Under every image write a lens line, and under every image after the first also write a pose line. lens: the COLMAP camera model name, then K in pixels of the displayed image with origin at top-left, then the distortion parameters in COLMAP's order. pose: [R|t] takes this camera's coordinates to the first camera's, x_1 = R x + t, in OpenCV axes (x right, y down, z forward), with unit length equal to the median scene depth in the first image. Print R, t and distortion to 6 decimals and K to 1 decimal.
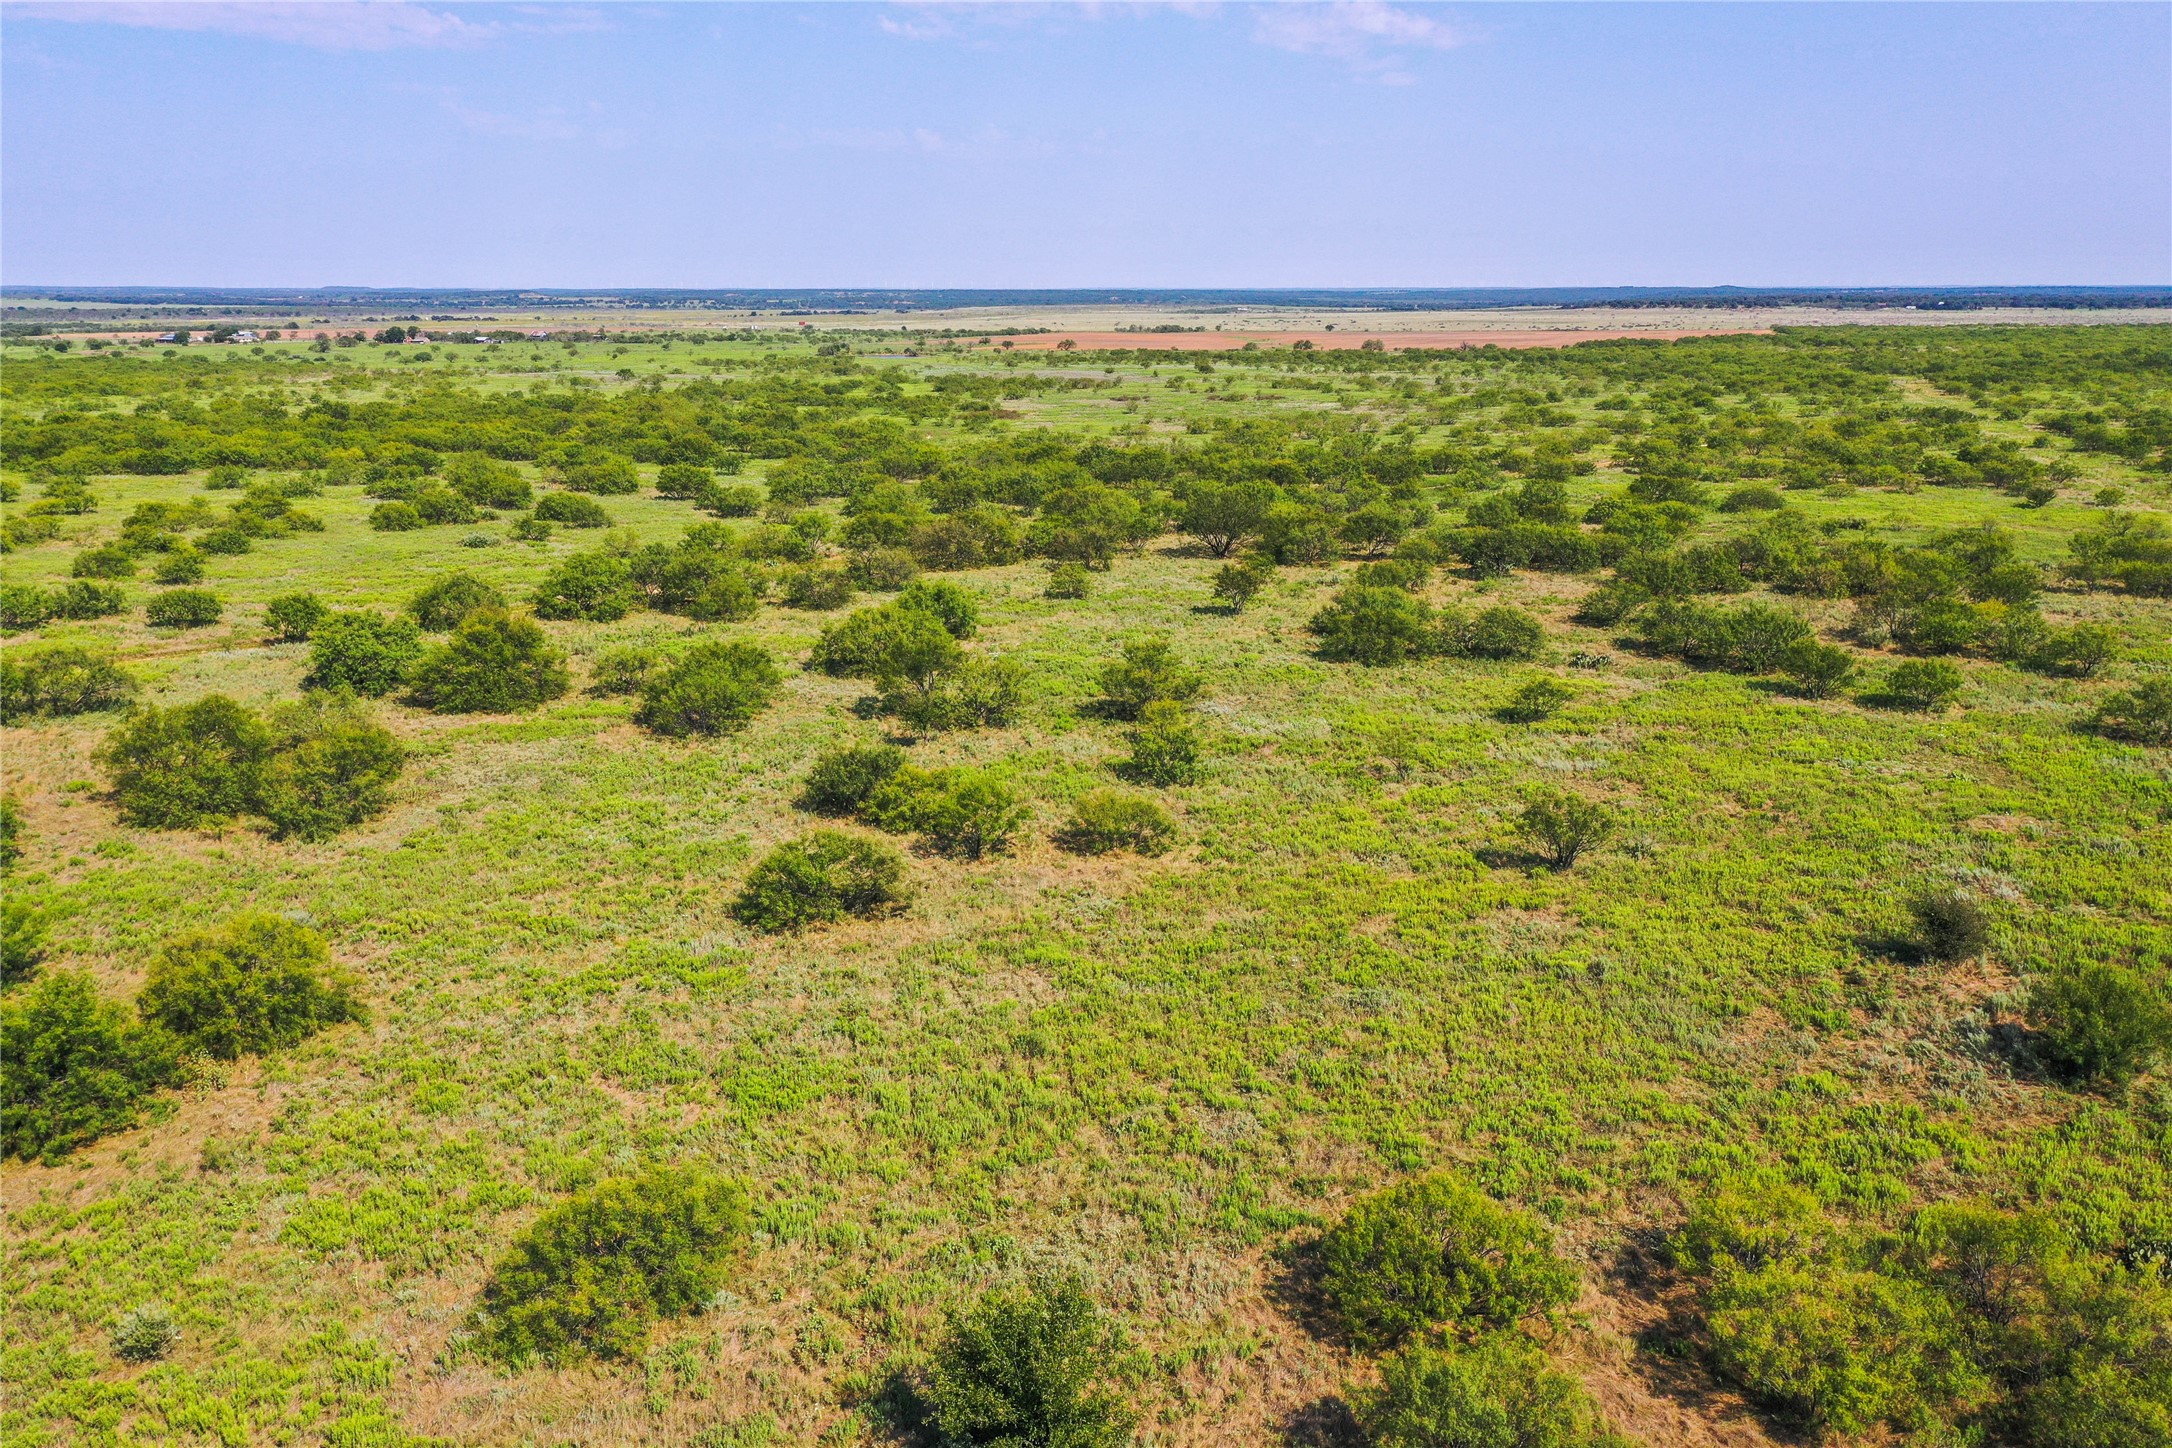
lens RADIAL K [[1737.2, 0, 1087.2], [0, 1737.2, 734.0], [0, 0, 1]] dist [0.013428, -0.000379]
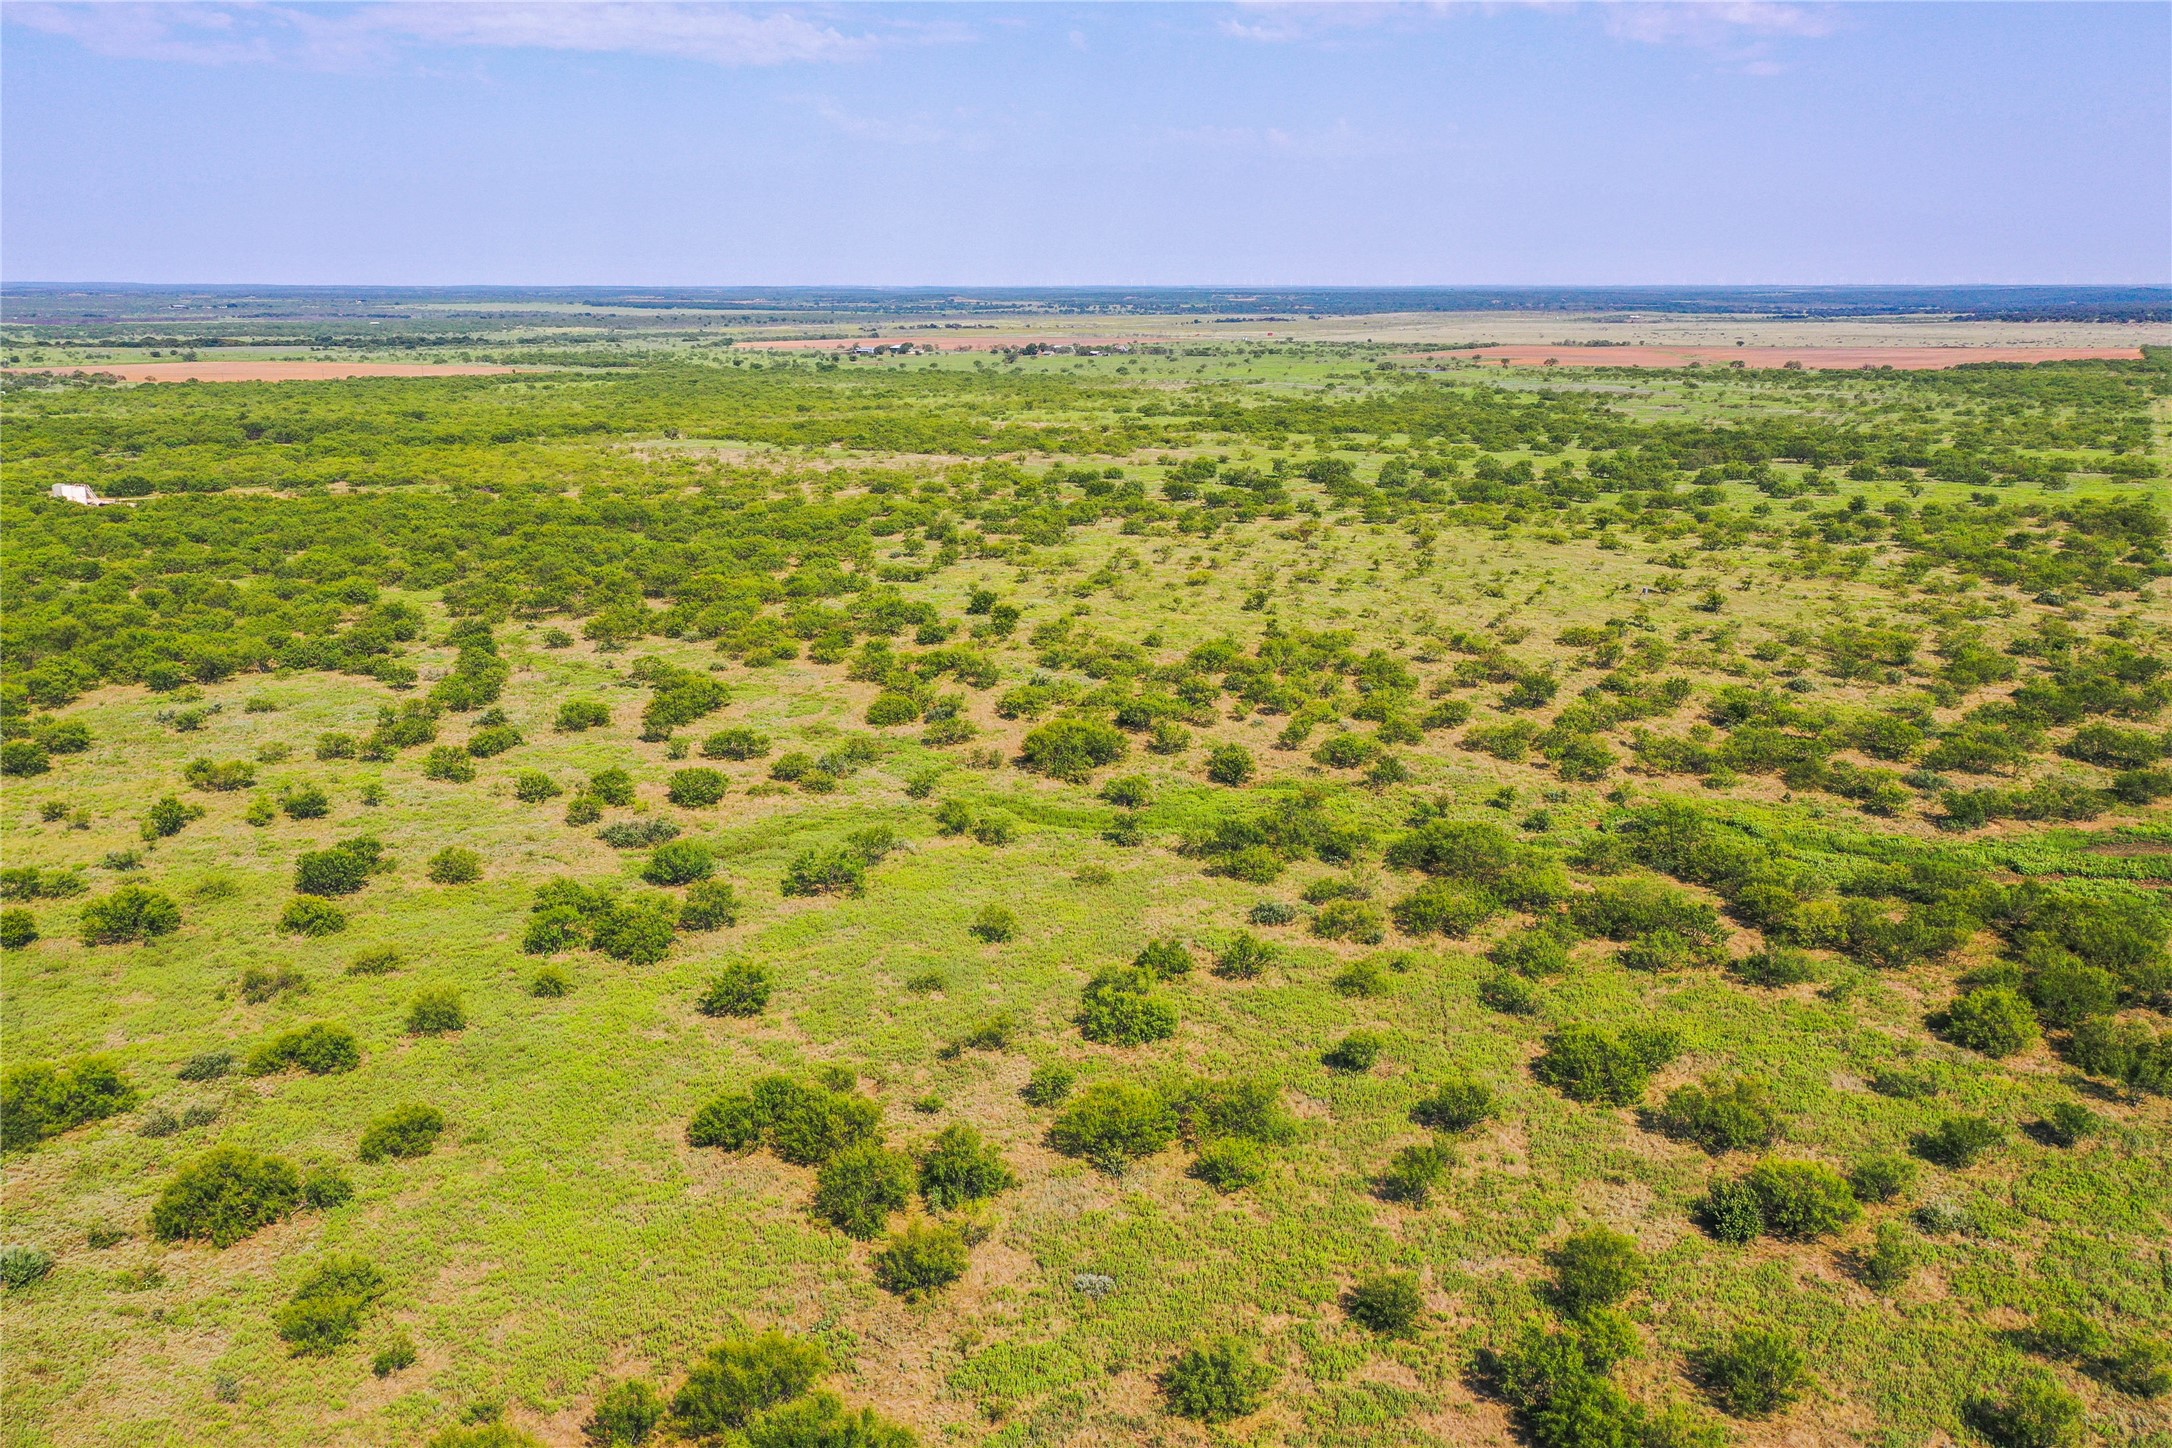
lens RADIAL K [[1737.2, 0, 1085.1], [0, 1737.2, 712.4], [0, 0, 1]] dist [0.013428, -0.000379]
pose [[0.980918, 0.045632, -0.188992, -0.084443], [-0.047436, 0.998862, -0.005031, 0.061954], [0.188547, 0.013900, 0.981966, -0.336702]]
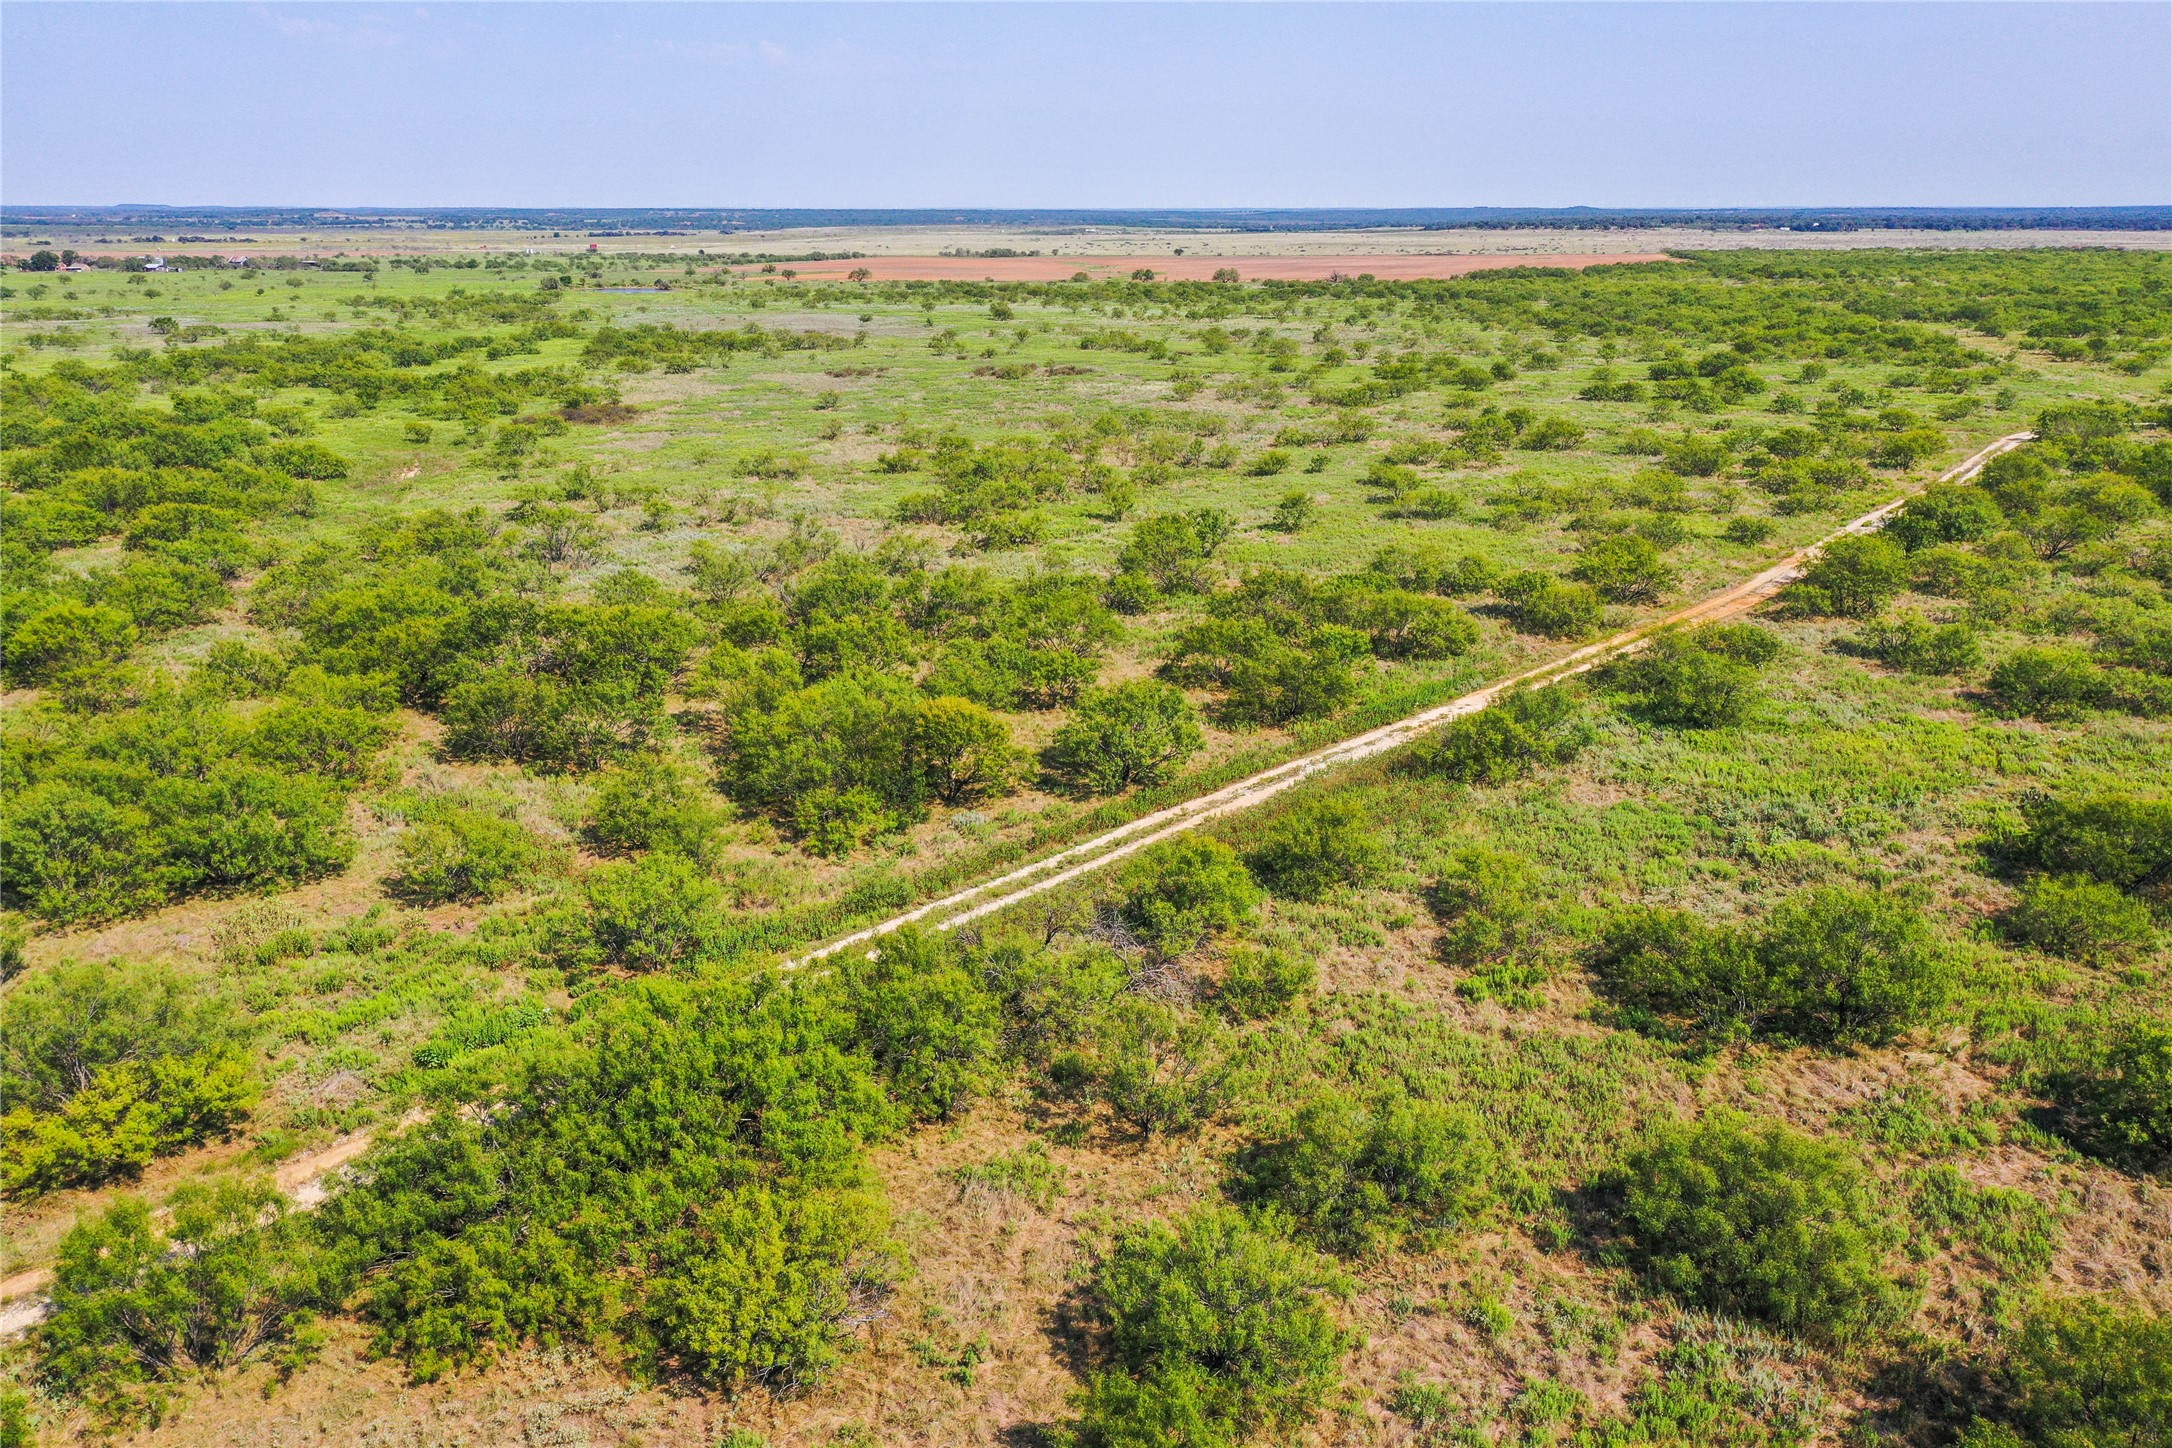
lens RADIAL K [[1737.2, 0, 1085.3], [0, 1737.2, 730.7], [0, 0, 1]] dist [0.013428, -0.000379]
pose [[0.996815, -0.021774, 0.076723, 0.022916], [0.018632, 0.998967, 0.041438, -0.033548], [-0.077546, -0.039876, 0.996191, 0.135210]]
